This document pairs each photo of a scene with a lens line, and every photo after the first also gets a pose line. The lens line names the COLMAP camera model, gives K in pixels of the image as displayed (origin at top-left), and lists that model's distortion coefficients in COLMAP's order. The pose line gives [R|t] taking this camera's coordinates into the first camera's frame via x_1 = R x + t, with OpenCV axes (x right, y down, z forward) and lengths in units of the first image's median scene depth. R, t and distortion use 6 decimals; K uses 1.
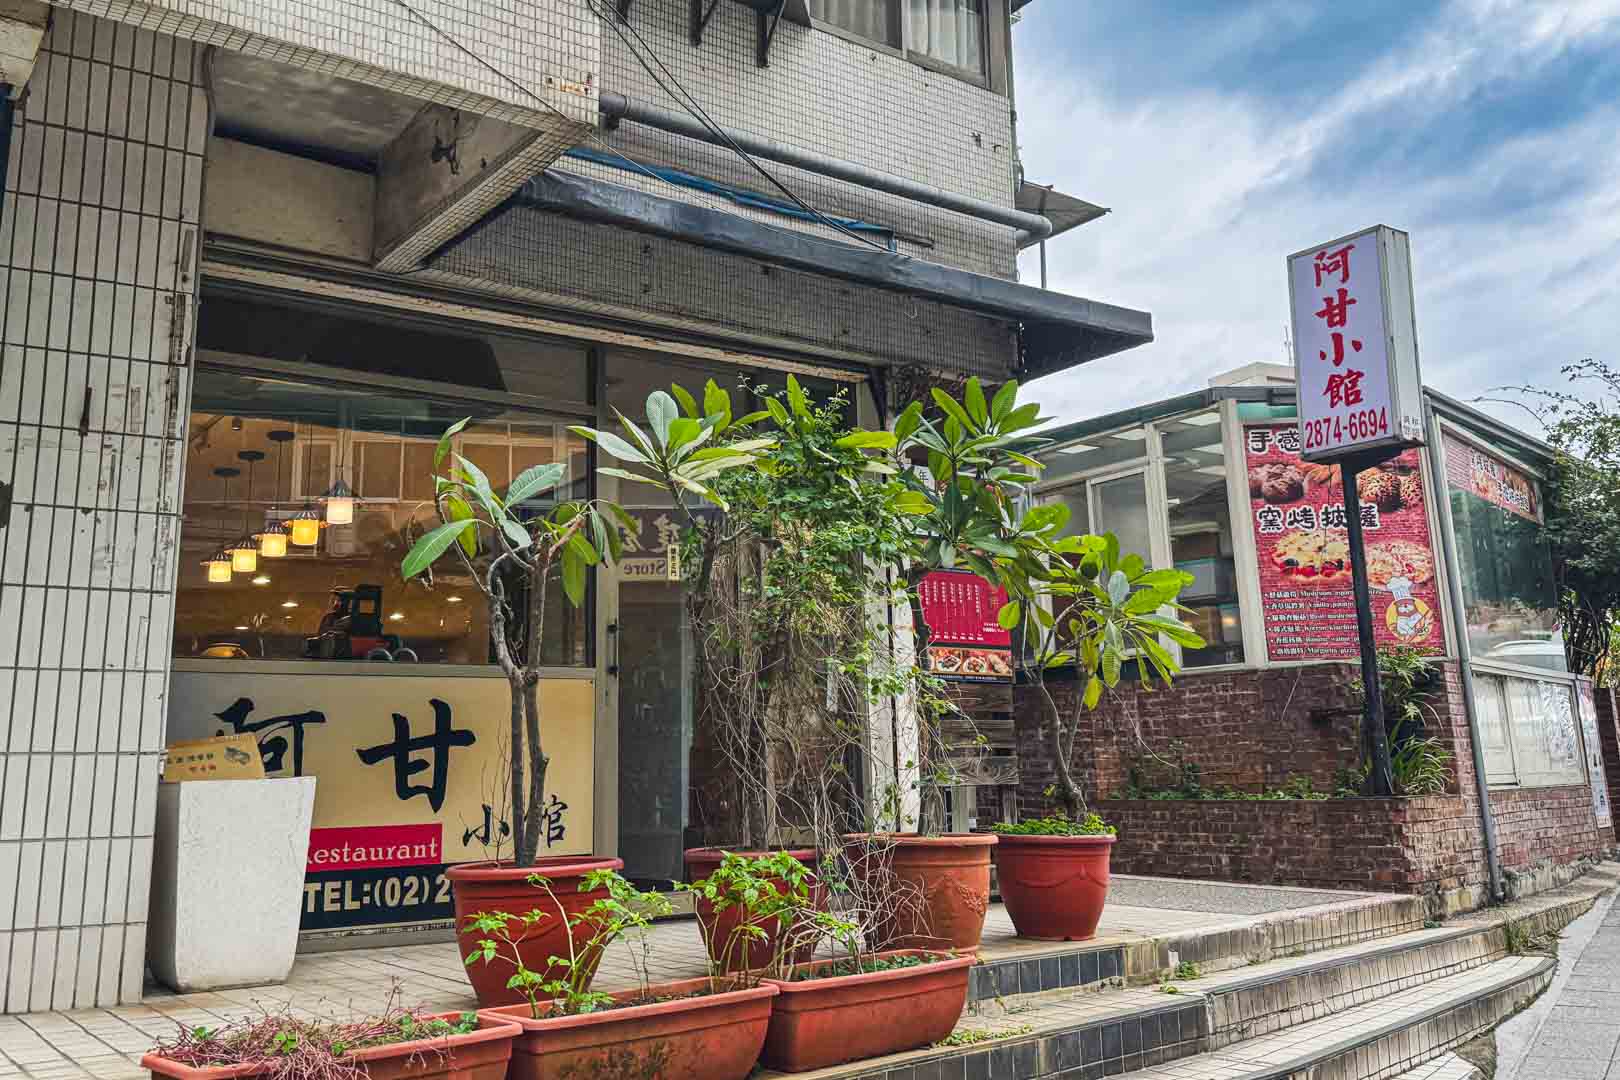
lens RADIAL K [[1376.3, 0, 811.4], [0, 1376.3, 455.9], [0, 0, 1]] dist [0.121964, -0.282848]
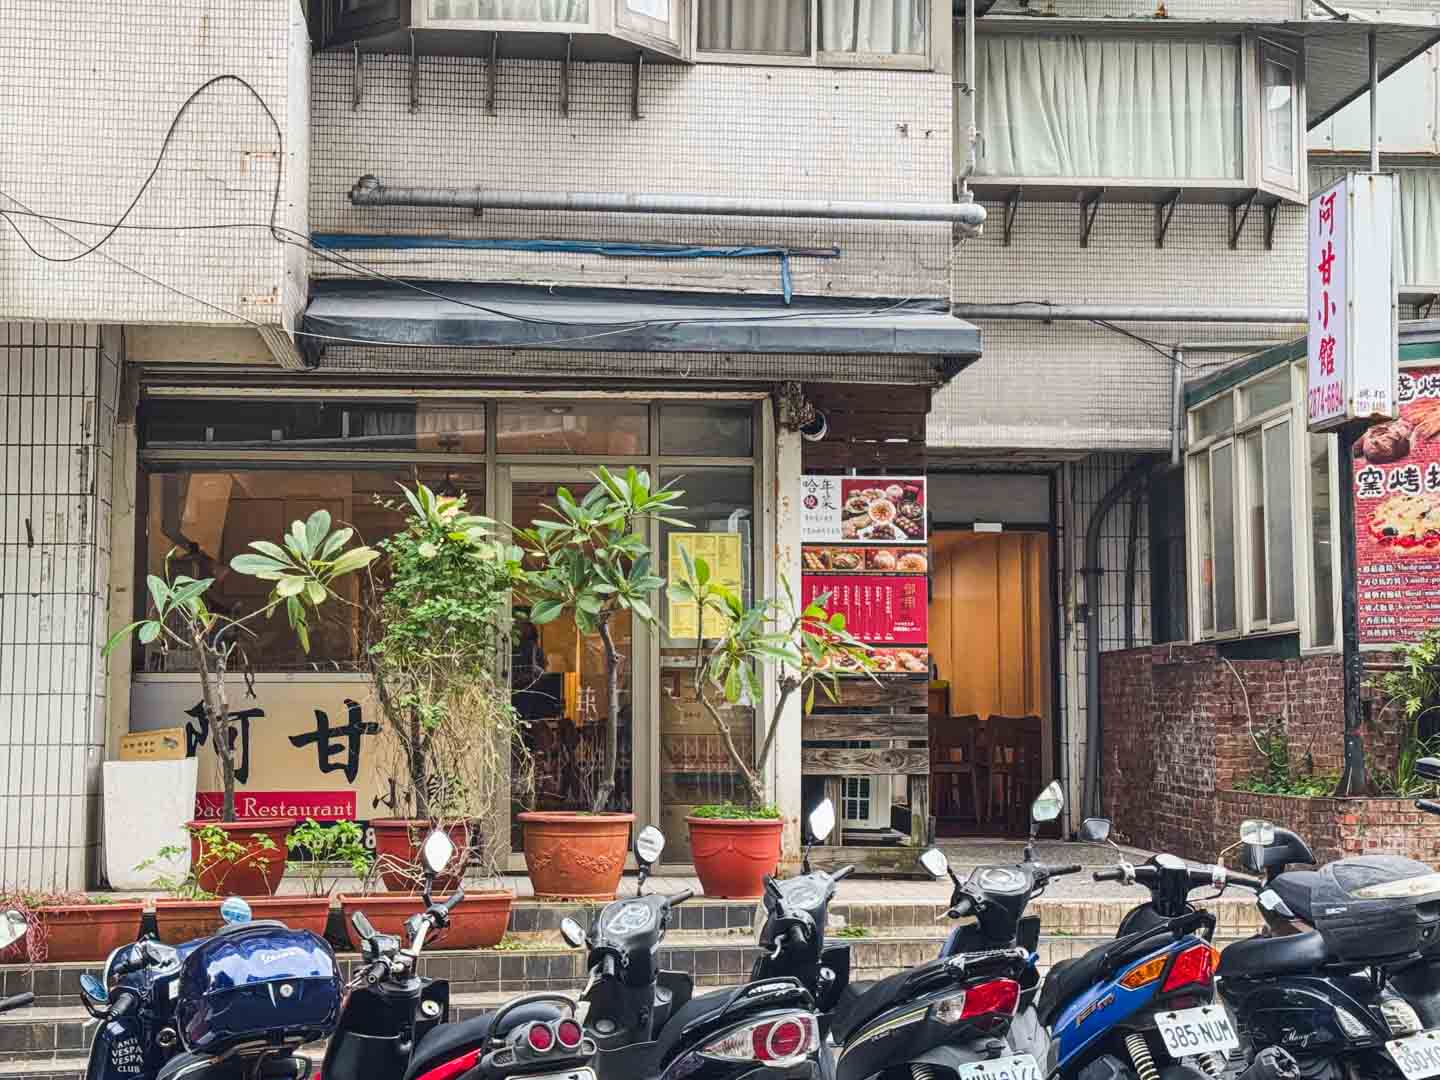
lens RADIAL K [[2066.4, 0, 720.0], [0, 2066.4, 540.0], [0, 0, 1]] dist [0.037365, 0.041114]
pose [[0.894215, -0.019032, -0.447232, 0.935644], [0.081235, 0.989406, 0.120320, -0.183986], [0.440204, -0.143923, 0.886288, -0.567934]]
